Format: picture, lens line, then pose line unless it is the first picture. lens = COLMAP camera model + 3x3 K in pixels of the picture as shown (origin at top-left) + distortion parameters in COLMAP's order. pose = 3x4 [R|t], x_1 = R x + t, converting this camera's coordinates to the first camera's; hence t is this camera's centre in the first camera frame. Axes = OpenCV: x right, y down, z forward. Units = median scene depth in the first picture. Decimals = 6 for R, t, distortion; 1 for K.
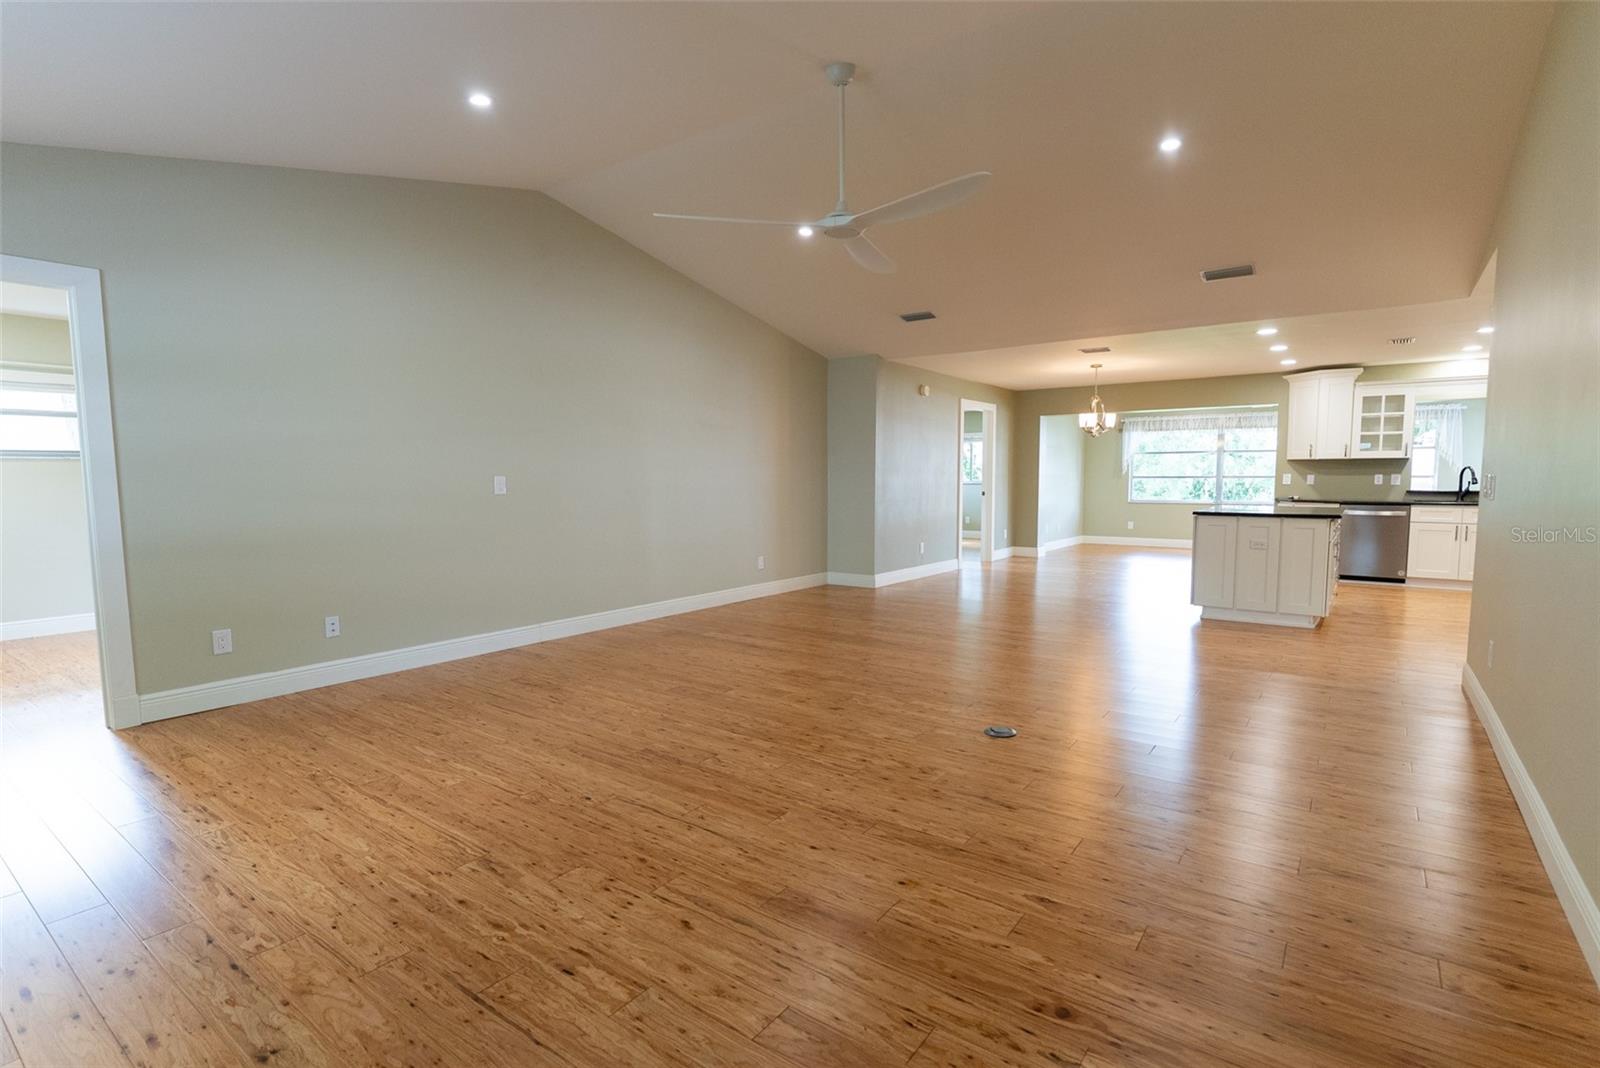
lens RADIAL K [[766.1, 0, 804.8], [0, 766.1, 533.9], [0, 0, 1]] dist [-0.000395, -0.000272]
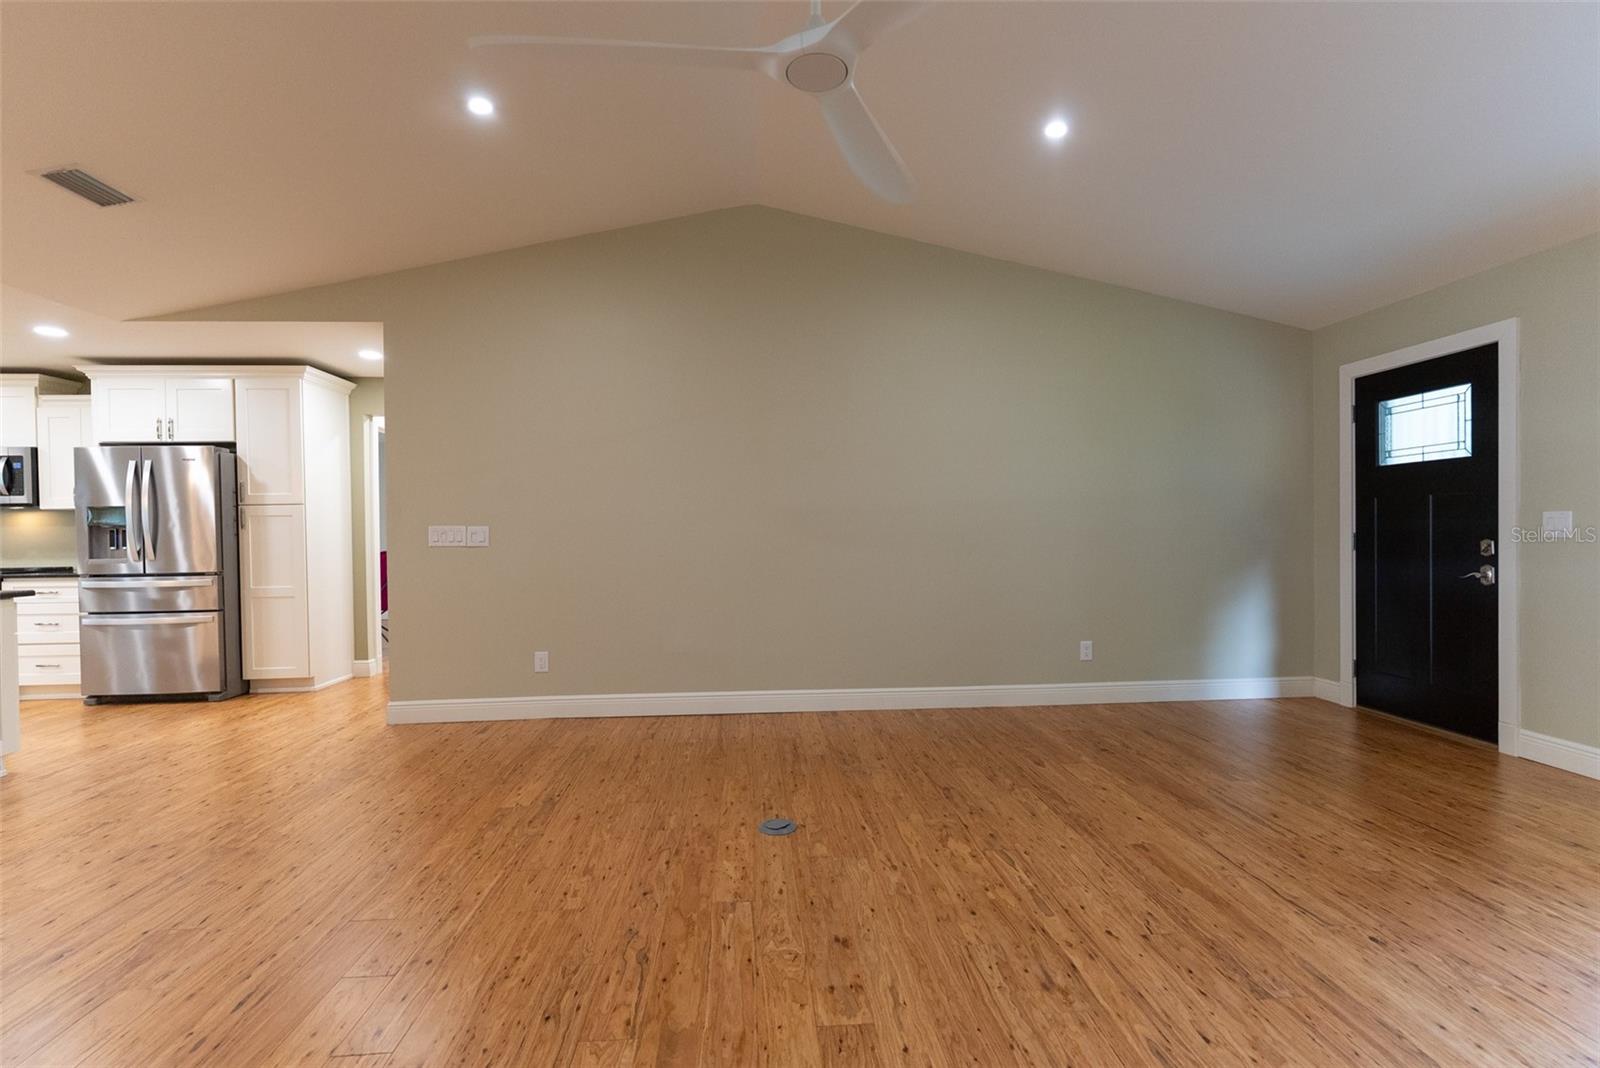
lens RADIAL K [[755.0, 0, 808.8], [0, 755.0, 540.3], [0, 0, 1]] dist [-0.000438, -0.000464]
pose [[-0.654611, 0.002248, 0.755963, -0.167609], [0.071726, 0.995669, 0.059149, -0.041308], [-0.752556, 0.092941, -0.651937, 0.649510]]
